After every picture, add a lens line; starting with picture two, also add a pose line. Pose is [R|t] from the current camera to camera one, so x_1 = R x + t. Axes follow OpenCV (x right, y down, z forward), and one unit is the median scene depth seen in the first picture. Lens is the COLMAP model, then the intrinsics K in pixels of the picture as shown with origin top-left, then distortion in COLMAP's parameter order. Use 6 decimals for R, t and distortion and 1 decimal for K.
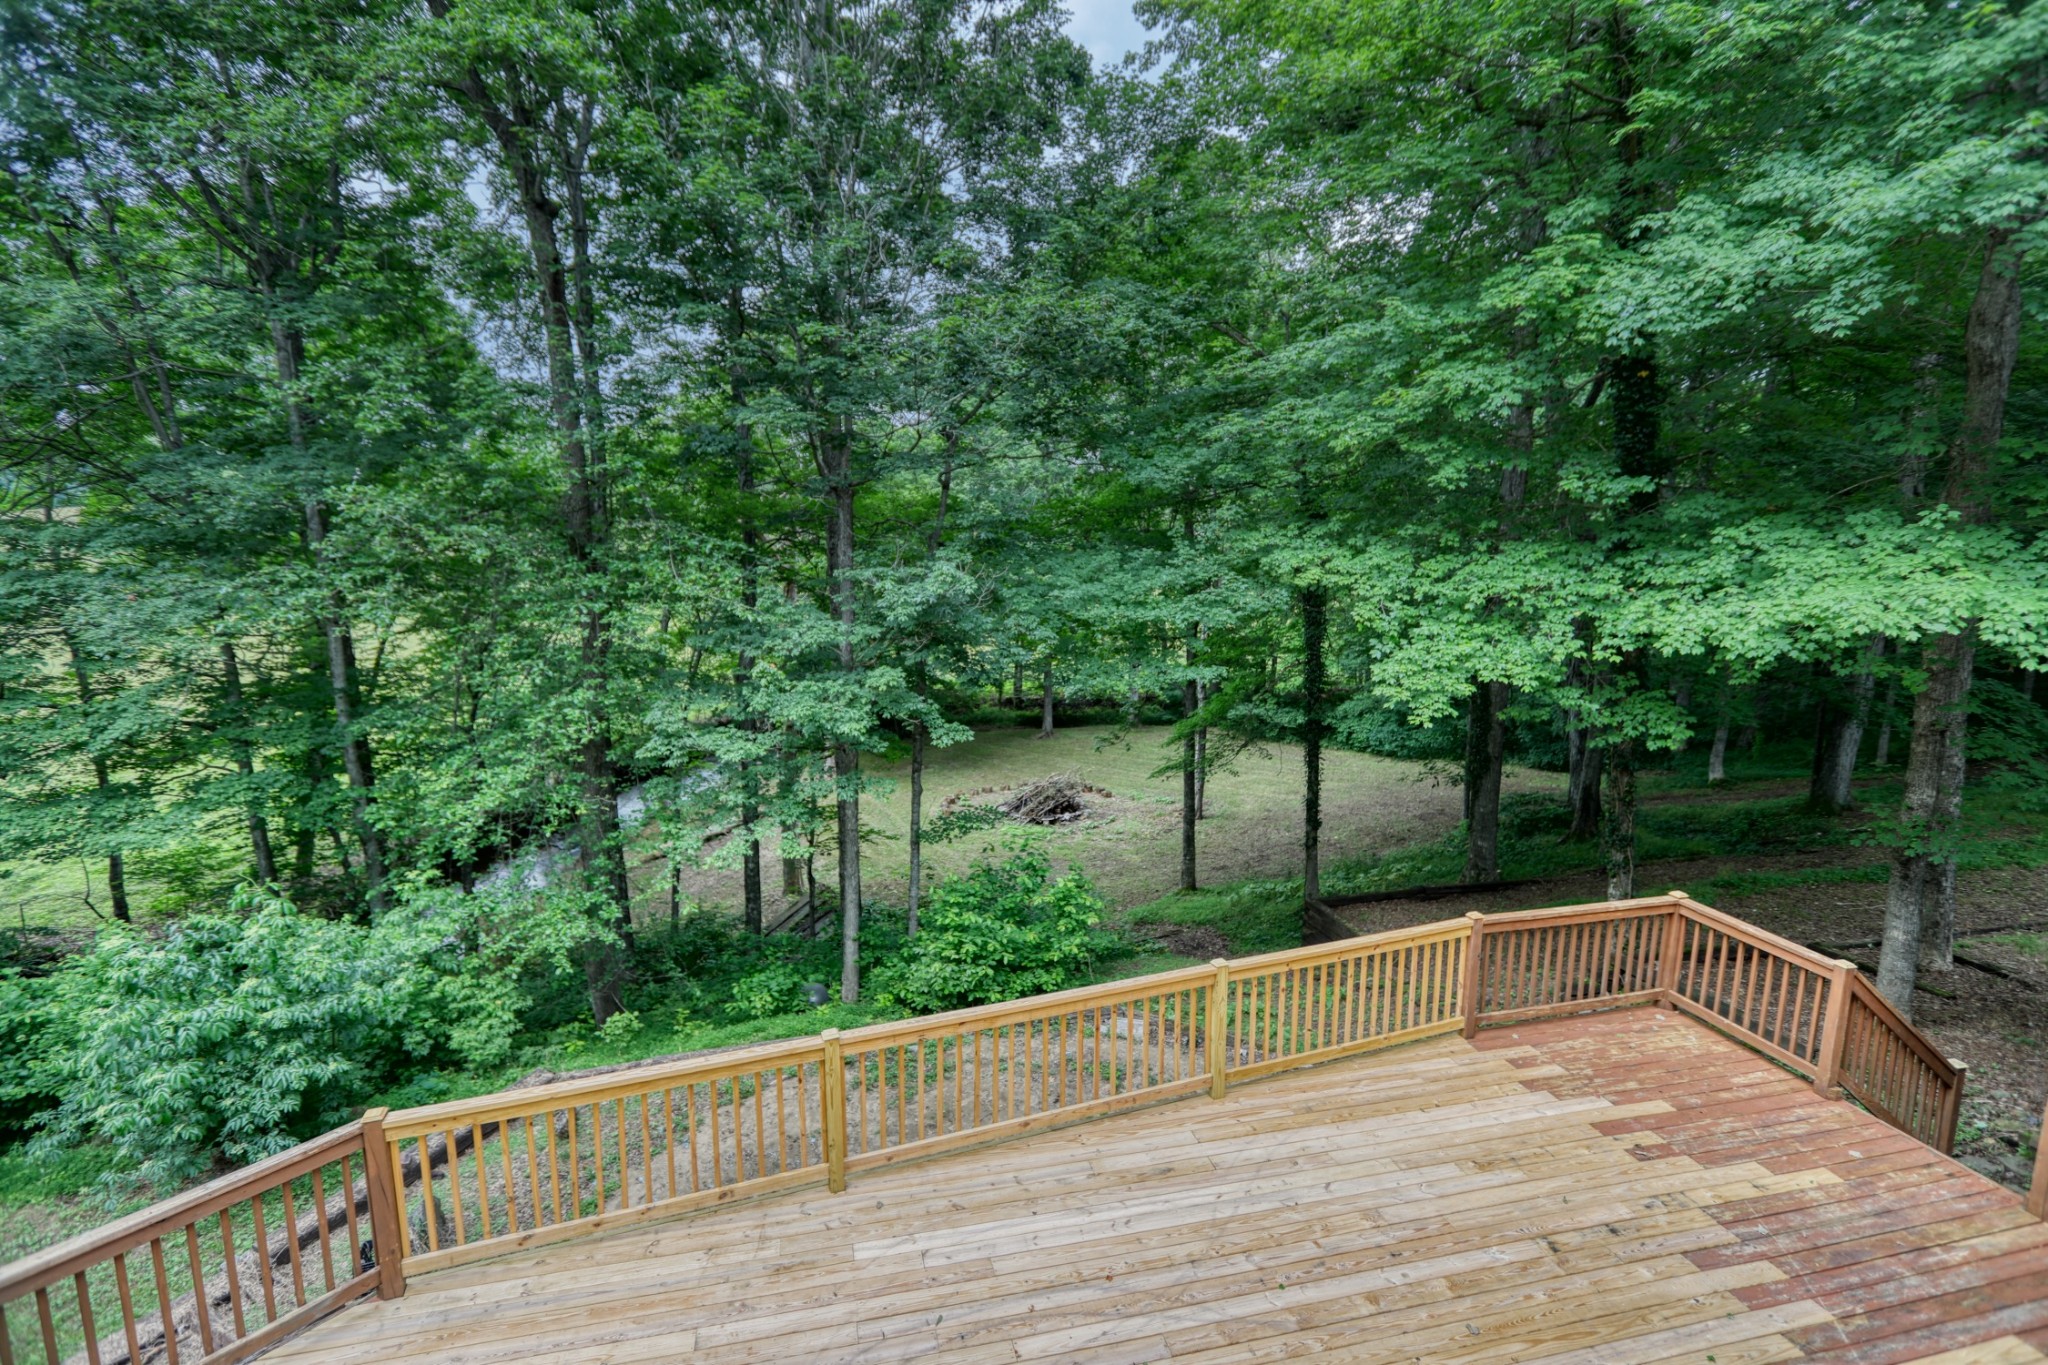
lens RADIAL K [[959.9, 0, 1022.4], [0, 959.9, 681.4], [0, 0, 1]] dist [-0.004957, 0.002223]
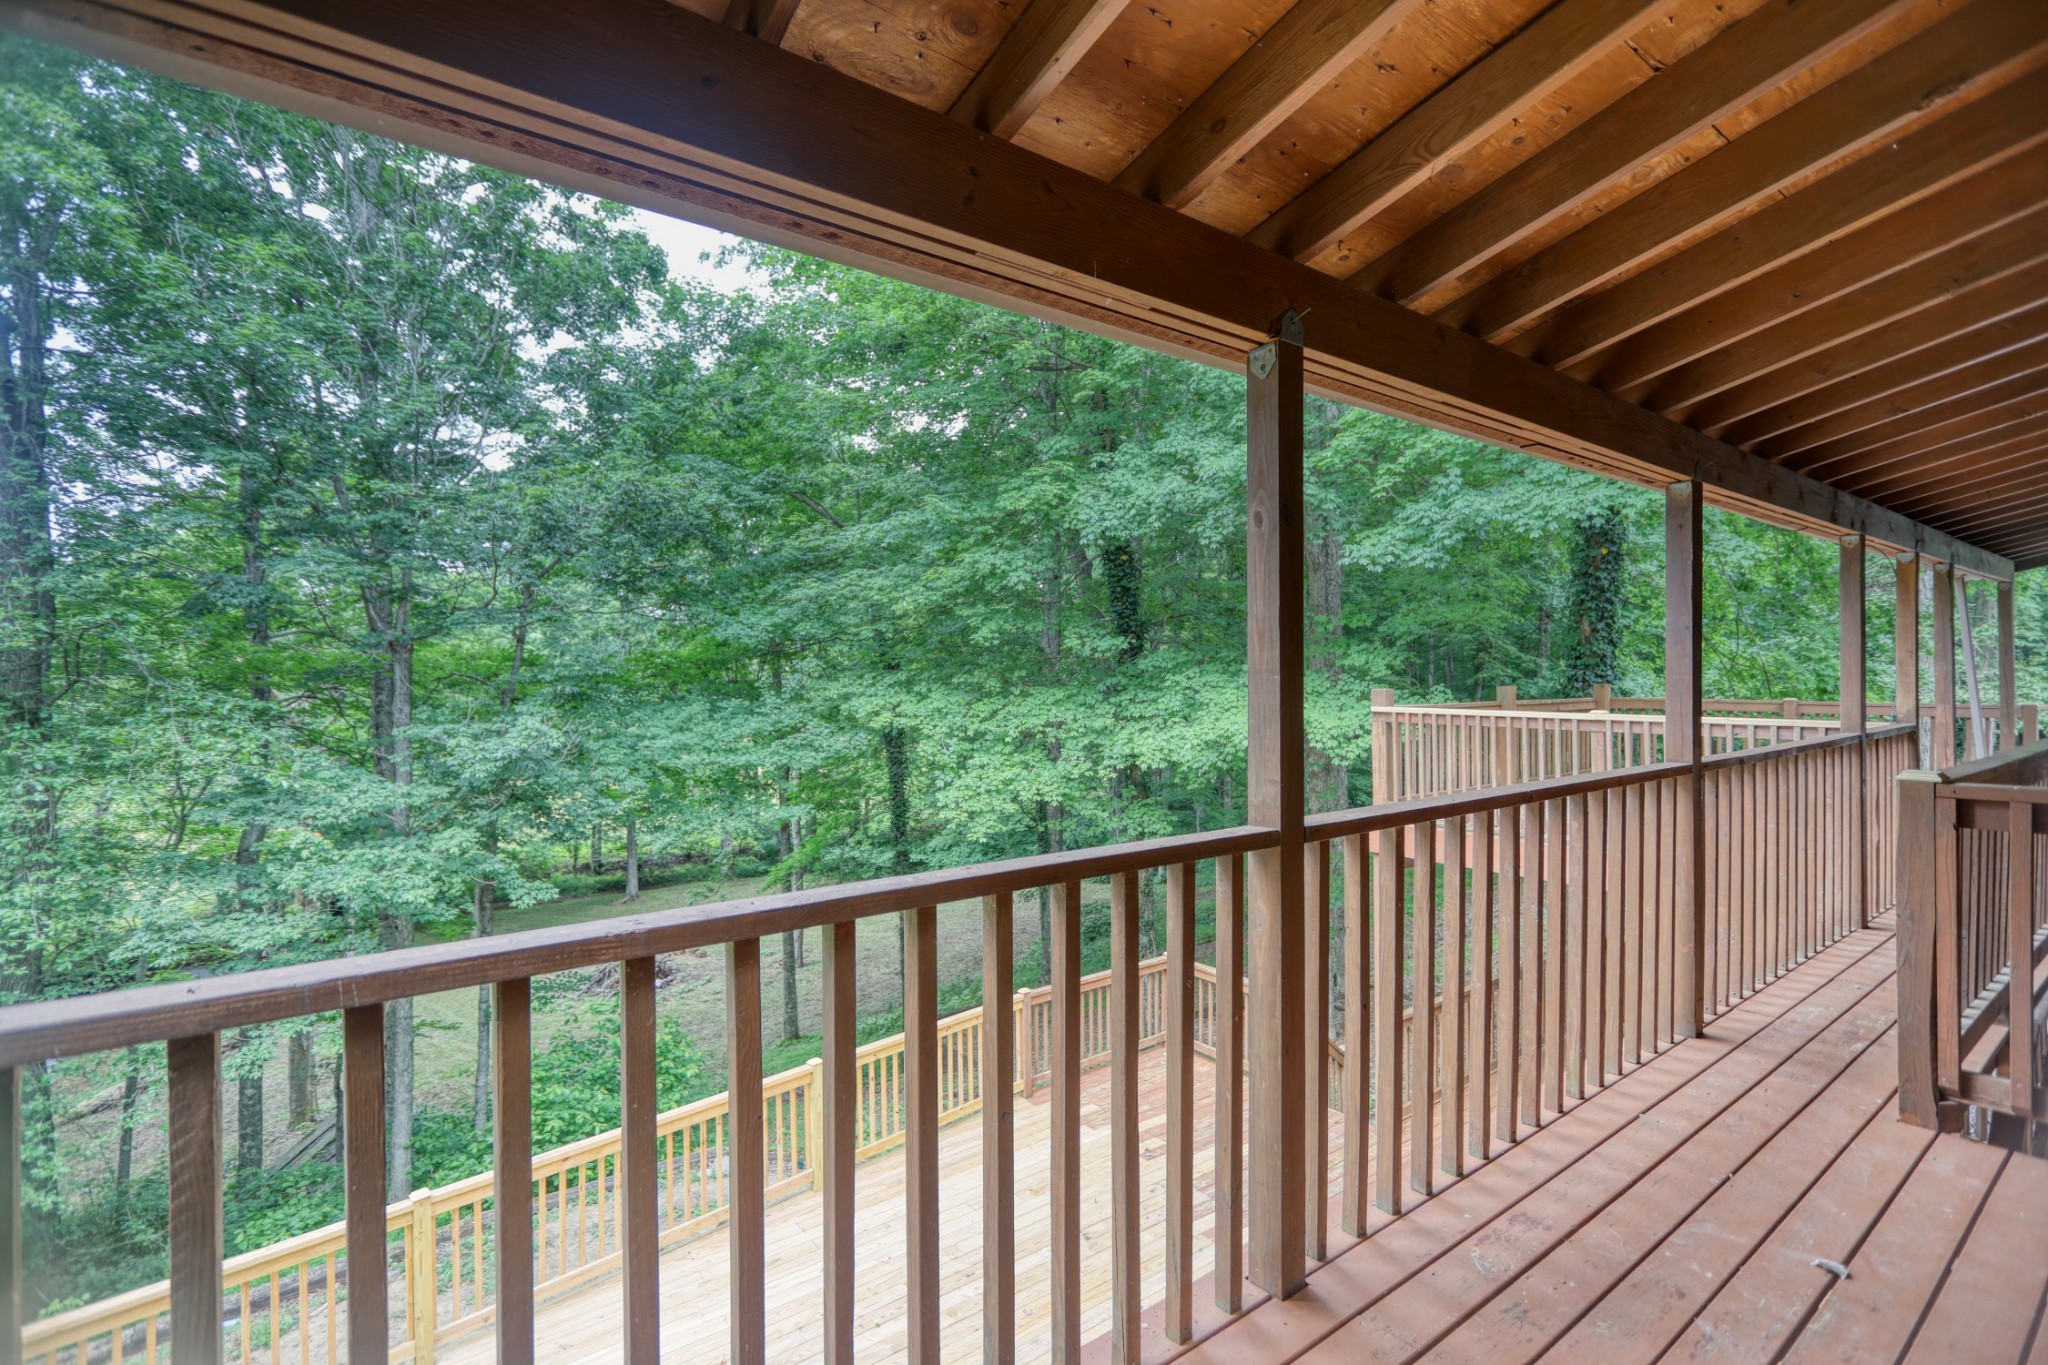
lens RADIAL K [[959.9, 0, 1025.6], [0, 959.9, 679.6], [0, 0, 1]] dist [-0.004957, 0.002223]
pose [[0.912453, -0.013982, 0.408943, -0.013593], [0.076808, 0.987503, -0.137614, 0.014015], [-0.401908, 0.156977, 0.902124, -0.109169]]
